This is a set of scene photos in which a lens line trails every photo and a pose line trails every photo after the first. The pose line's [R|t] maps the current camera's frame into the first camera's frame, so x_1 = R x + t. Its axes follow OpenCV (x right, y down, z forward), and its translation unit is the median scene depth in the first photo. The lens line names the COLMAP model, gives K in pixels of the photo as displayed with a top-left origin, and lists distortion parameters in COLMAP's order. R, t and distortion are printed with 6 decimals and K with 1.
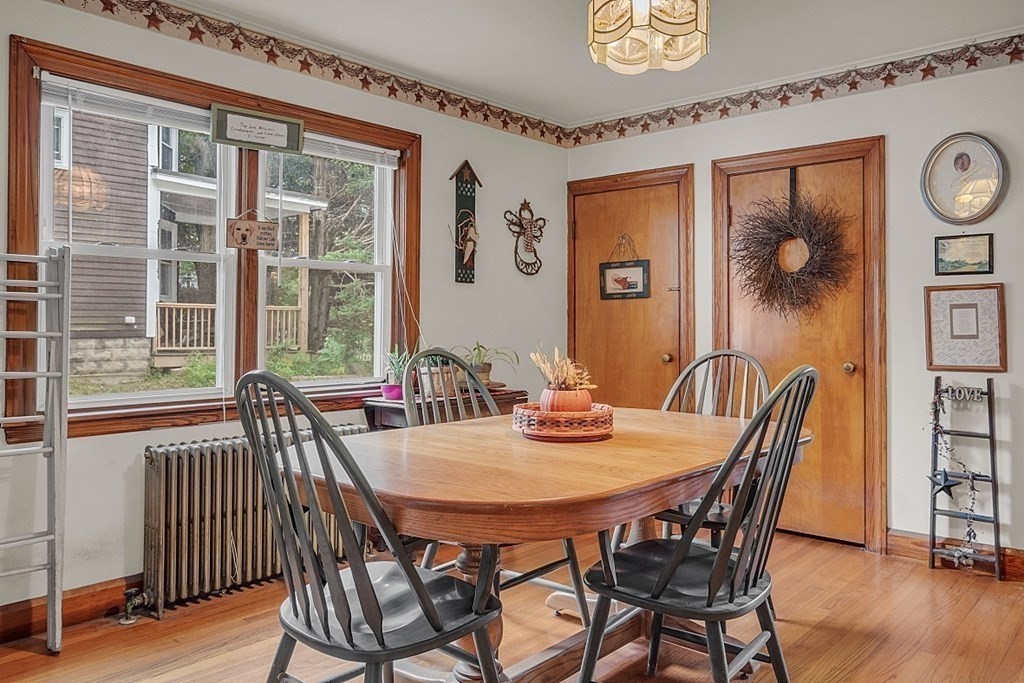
lens RADIAL K [[768.7, 0, 493.6], [0, 768.7, 306.4], [0, 0, 1]] dist [-0.014589, 0.015147]
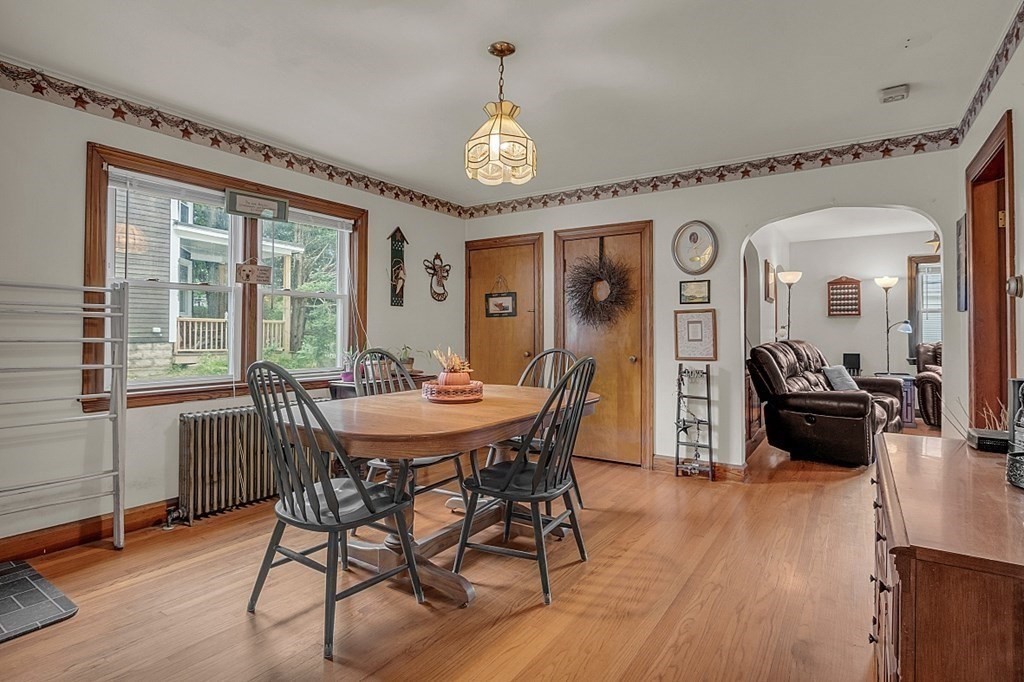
lens RADIAL K [[531.2, 0, 504.5], [0, 531.2, 323.3], [0, 0, 1]] dist [-0.021347, 0.006411]
pose [[0.988831, 0.002368, 0.149019, 0.020453], [-0.003184, 0.999981, 0.005237, -0.002899], [-0.149004, -0.005653, 0.988820, -0.104214]]
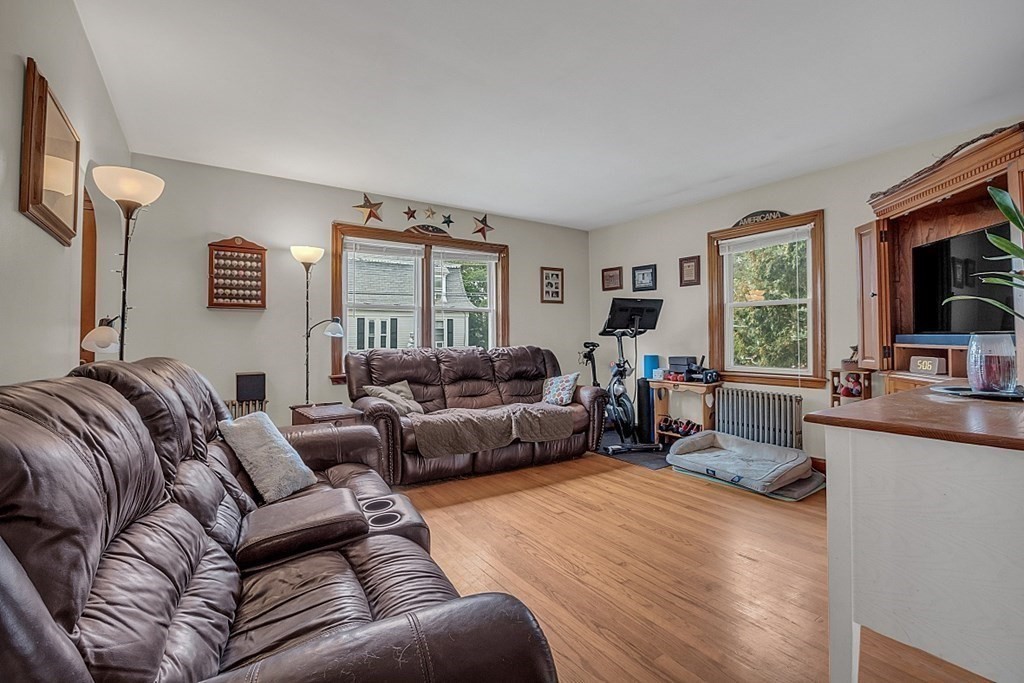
lens RADIAL K [[456.1, 0, 506.3], [0, 456.1, 327.0], [0, 0, 1]] dist [-0.026538, 0.001434]
pose [[0.226612, 0.016372, 0.973848, 0.857816], [-0.012432, 0.999826, -0.013916, 0.025613], [-0.973906, -0.008953, 0.226776, 1.000244]]
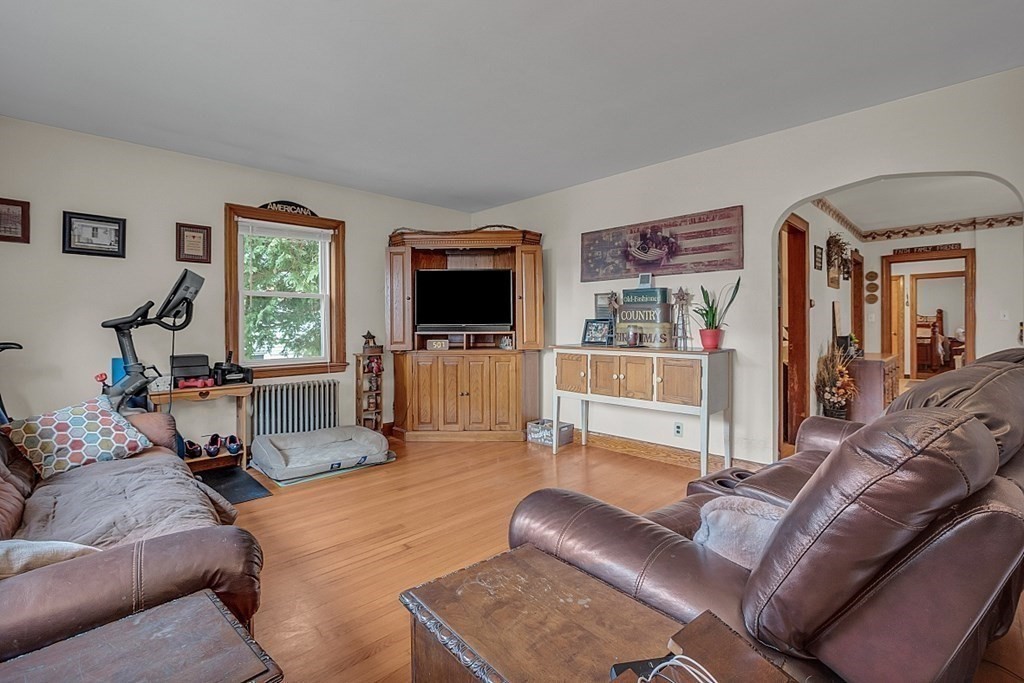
lens RADIAL K [[477.9, 0, 489.8], [0, 477.9, 324.2], [0, 0, 1]] dist [-0.024075, 0.000453]
pose [[-0.998677, 0.003583, 0.051290, 1.483751], [0.002489, 0.999768, -0.021384, 0.041380], [-0.051355, -0.021228, -0.998455, 1.722994]]
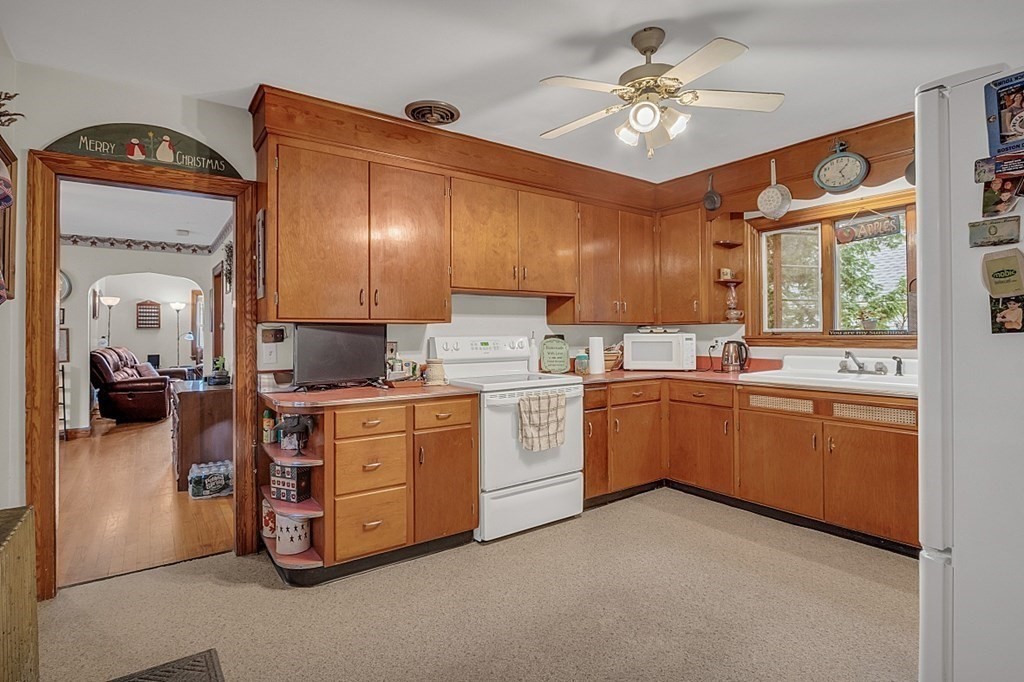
lens RADIAL K [[503.9, 0, 514.2], [0, 503.9, 327.1], [0, 0, 1]] dist [-0.024054, 0.002606]
pose [[0.198730, 0.008949, 0.980013, -0.686003], [-0.012969, 0.999895, -0.006501, -0.042139], [-0.979968, -0.011418, 0.198825, -0.823932]]
